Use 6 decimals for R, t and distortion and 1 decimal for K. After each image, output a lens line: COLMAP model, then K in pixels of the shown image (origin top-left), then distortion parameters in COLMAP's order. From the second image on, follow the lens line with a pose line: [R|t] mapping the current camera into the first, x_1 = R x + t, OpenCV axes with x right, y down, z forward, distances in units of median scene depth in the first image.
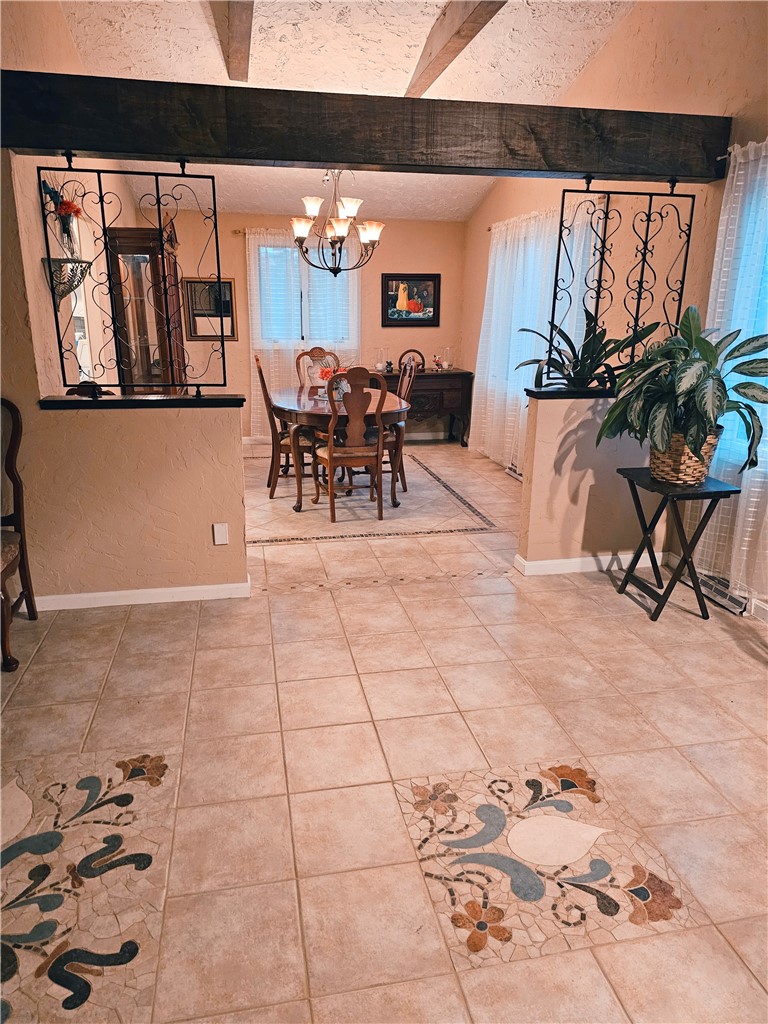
lens RADIAL K [[691.8, 0, 365.7], [0, 691.8, 502.6], [0, 0, 1]] dist [0.033655, -0.028248]
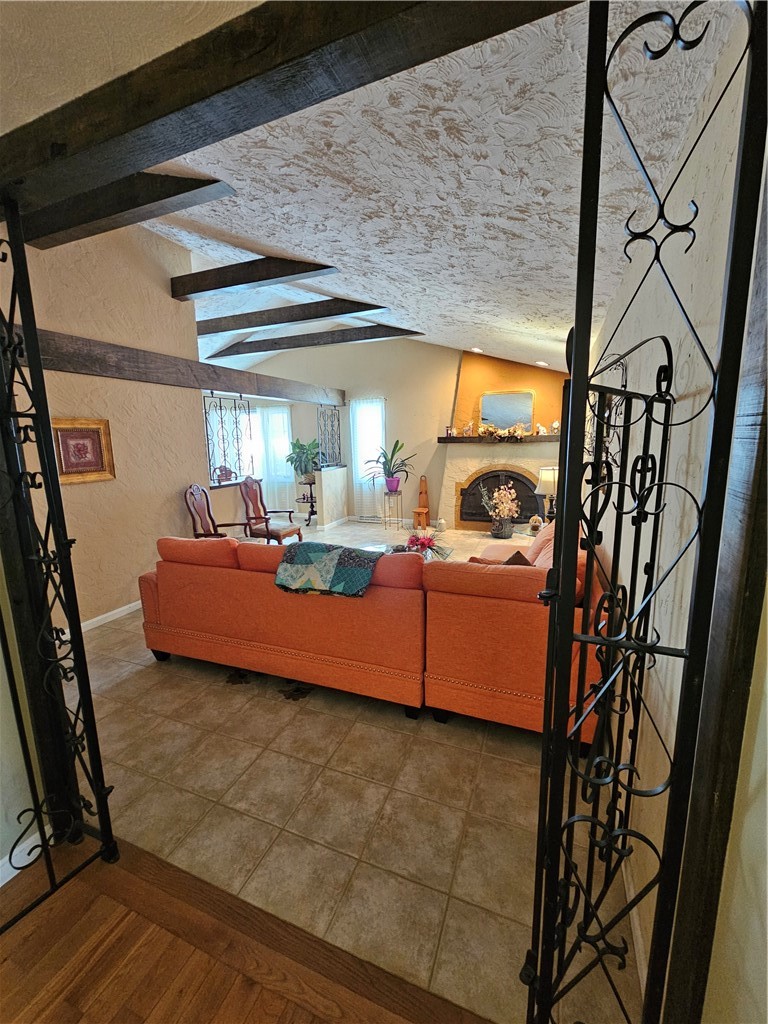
lens RADIAL K [[419.2, 0, 376.2], [0, 419.2, 513.5], [0, 0, 1]] dist [-0.002467, 0.000511]
pose [[0.560948, -0.167694, 0.810689, -1.852744], [0.257873, 0.965942, 0.021376, 0.102048], [-0.786663, 0.197064, 0.585087, -0.491078]]
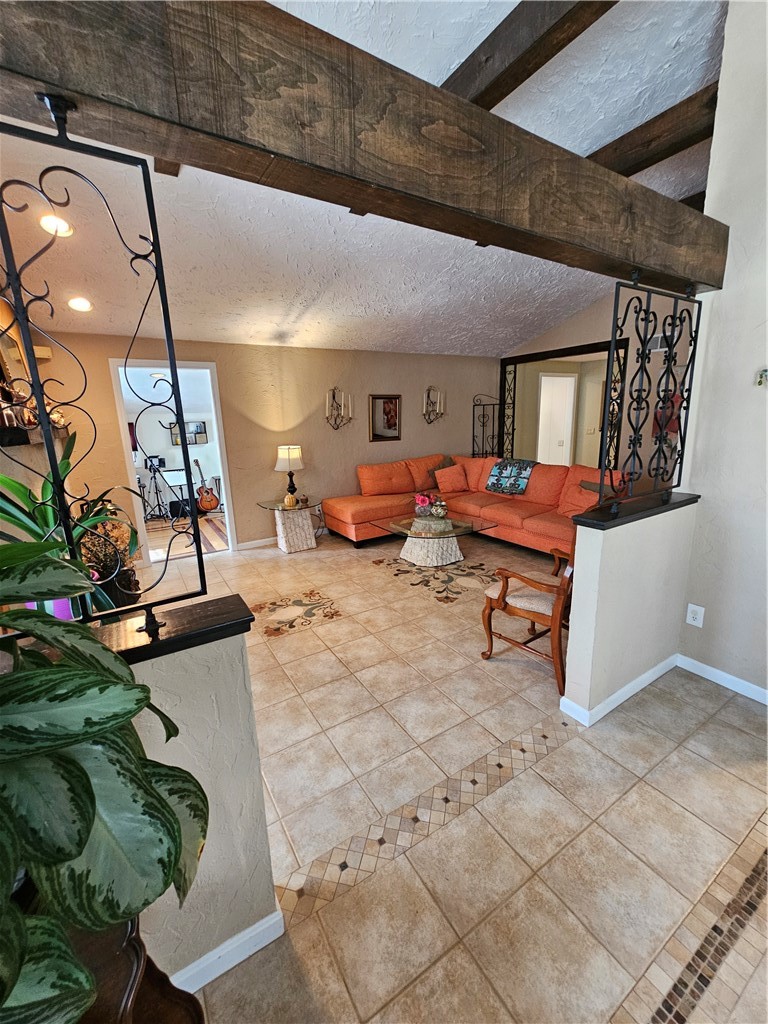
lens RADIAL K [[419.2, 0, 377.7], [0, 419.2, 509.0], [0, 0, 1]] dist [-0.002467, 0.000511]
pose [[-0.936023, 0.098432, -0.337893, 0.436584], [-0.072178, 0.885994, 0.458044, -0.645978], [0.344457, 0.453129, -0.822207, 2.218402]]
